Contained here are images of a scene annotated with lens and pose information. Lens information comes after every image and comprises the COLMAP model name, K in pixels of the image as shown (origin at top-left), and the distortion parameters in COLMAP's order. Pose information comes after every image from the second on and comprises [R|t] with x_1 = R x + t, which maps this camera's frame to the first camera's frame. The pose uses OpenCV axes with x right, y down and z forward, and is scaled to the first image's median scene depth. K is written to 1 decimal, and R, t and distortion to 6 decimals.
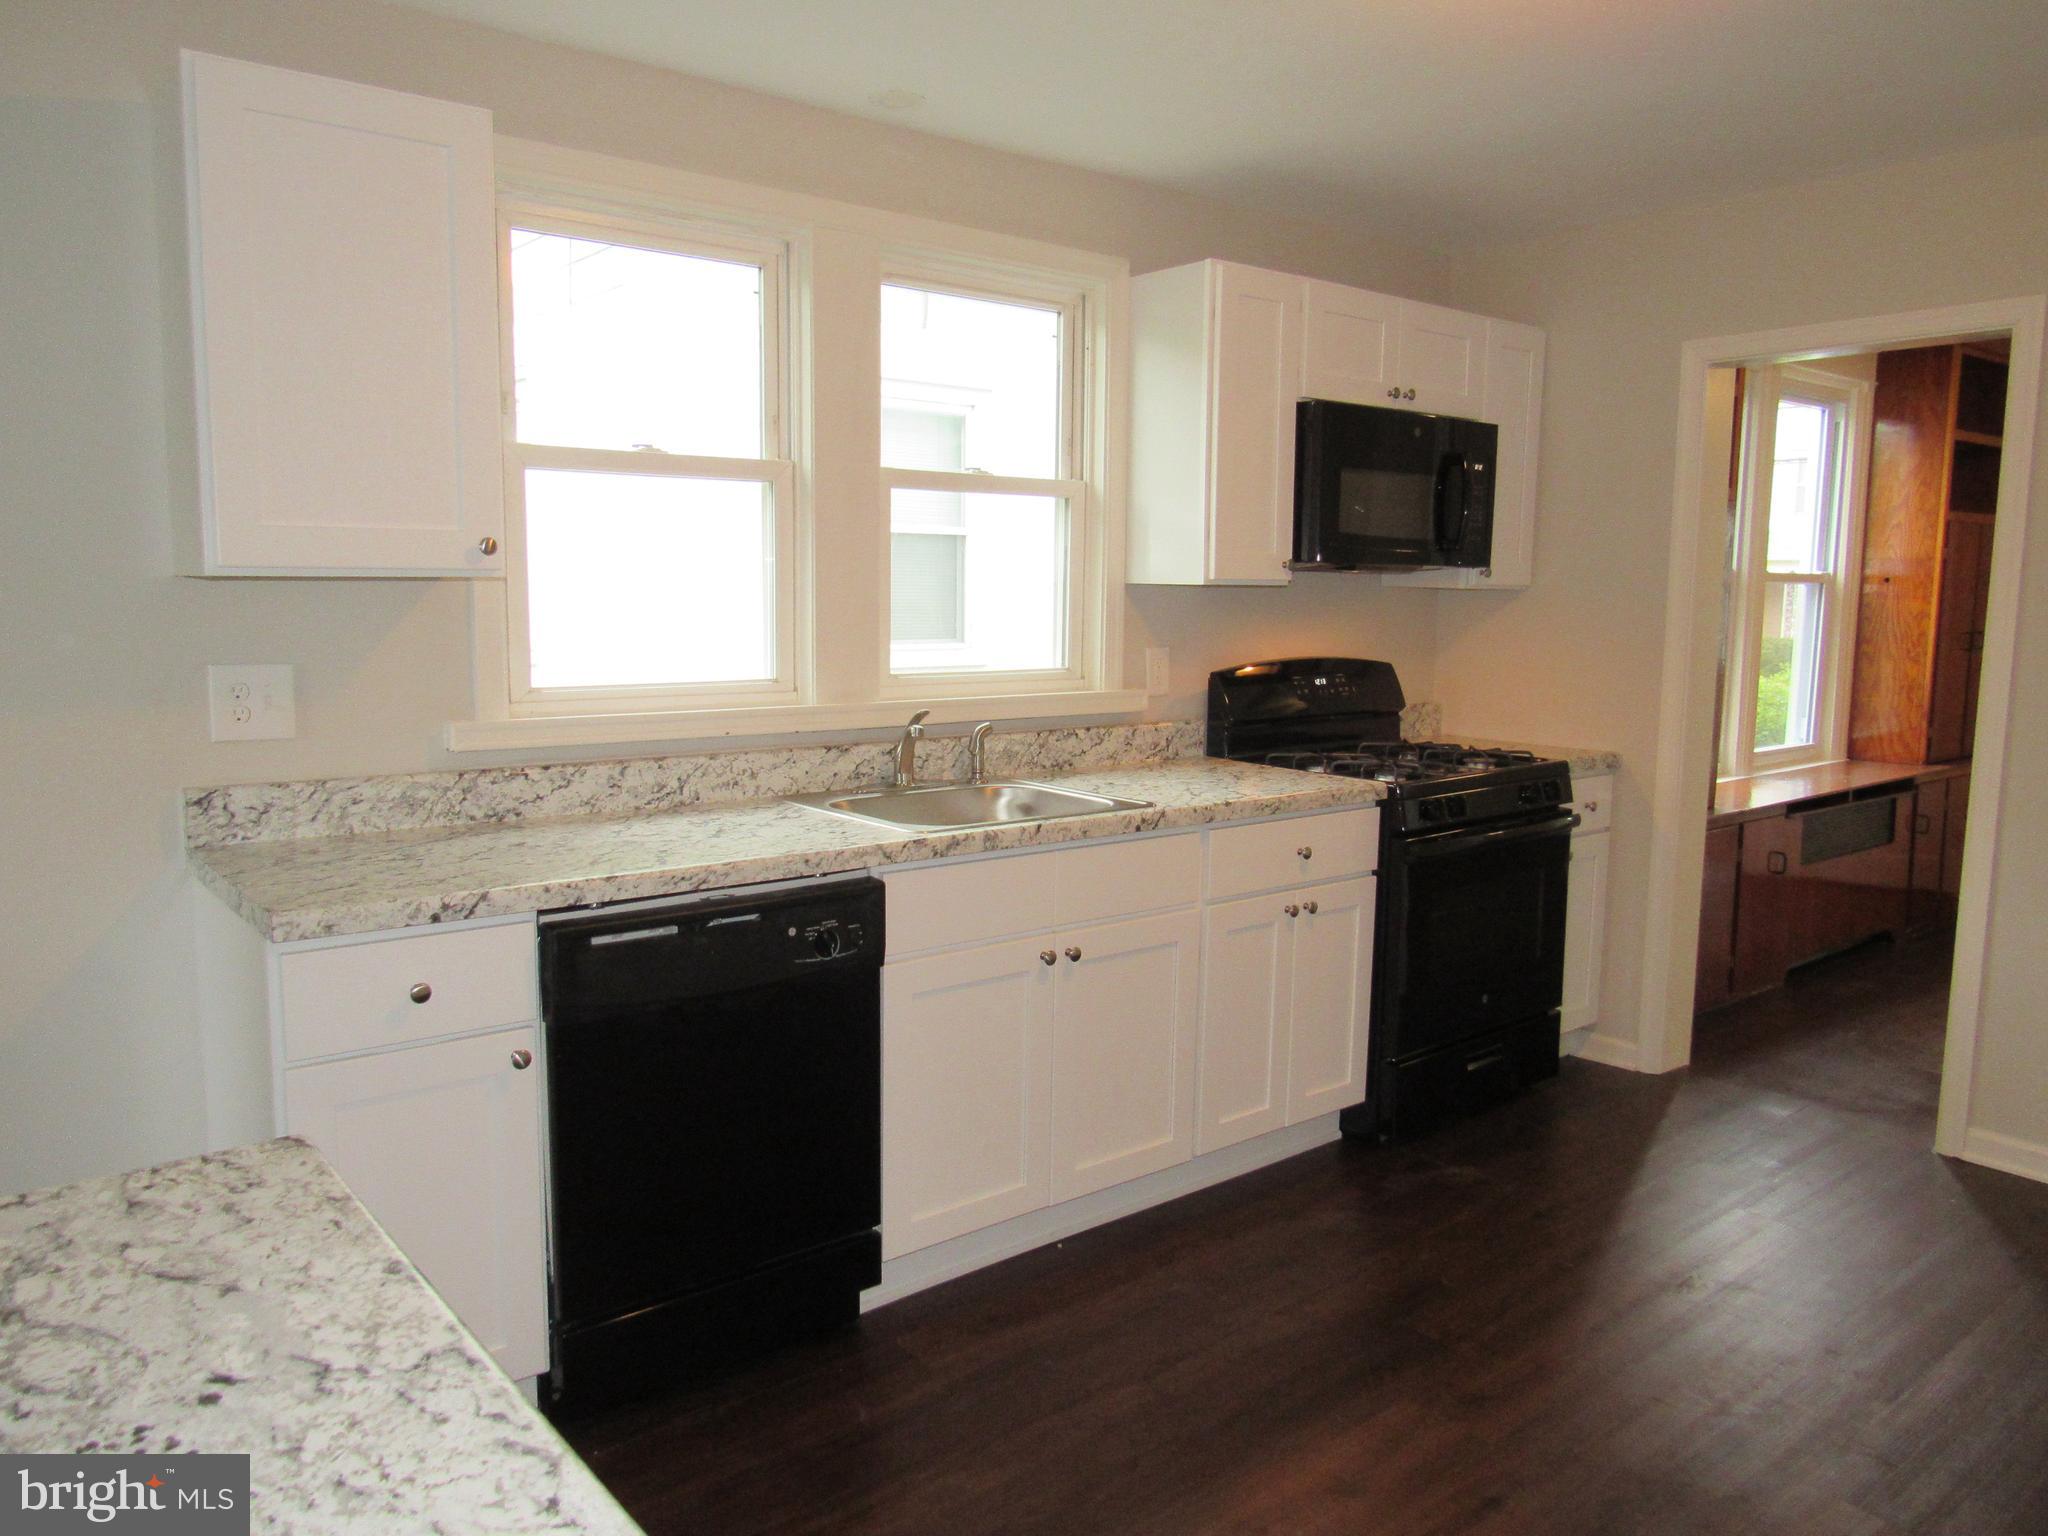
lens RADIAL K [[1463.2, 0, 1013.4], [0, 1463.2, 770.0], [0, 0, 1]] dist [-0.031238, 0.017952]
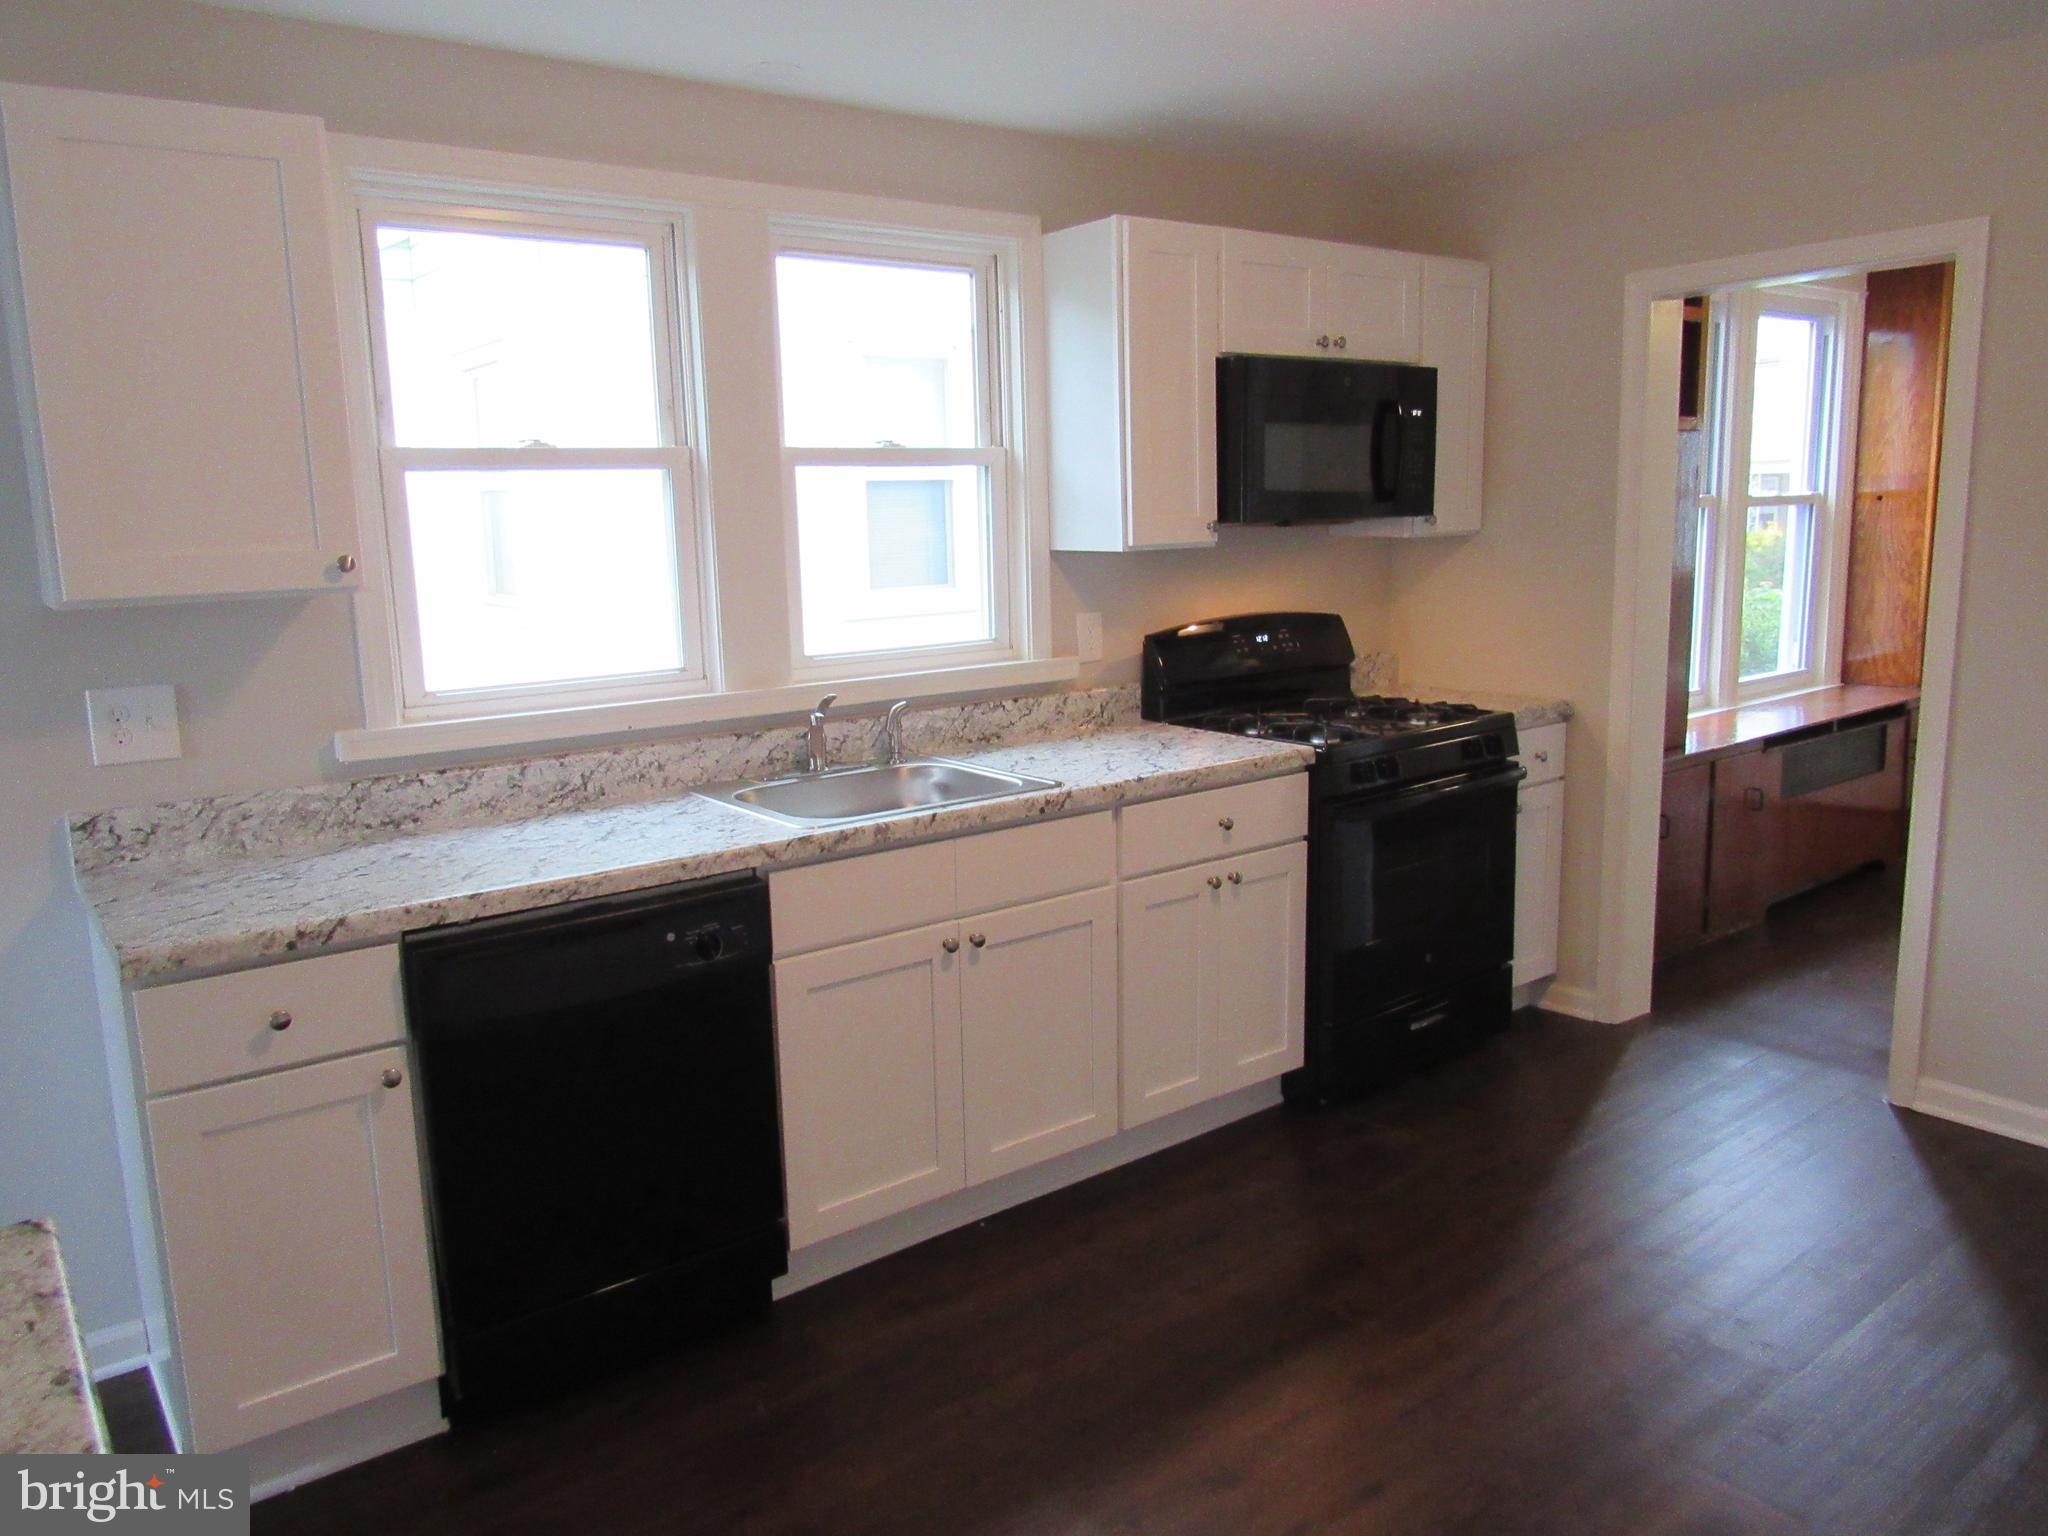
lens RADIAL K [[1463.2, 0, 1028.9], [0, 1463.2, 763.5], [0, 0, 1]] dist [-0.031238, 0.017952]
pose [[0.999032, -0.032989, -0.029099, 0.093194], [0.034394, 0.998199, 0.049158, -0.035849], [0.027425, -0.050112, 0.998367, 0.010429]]
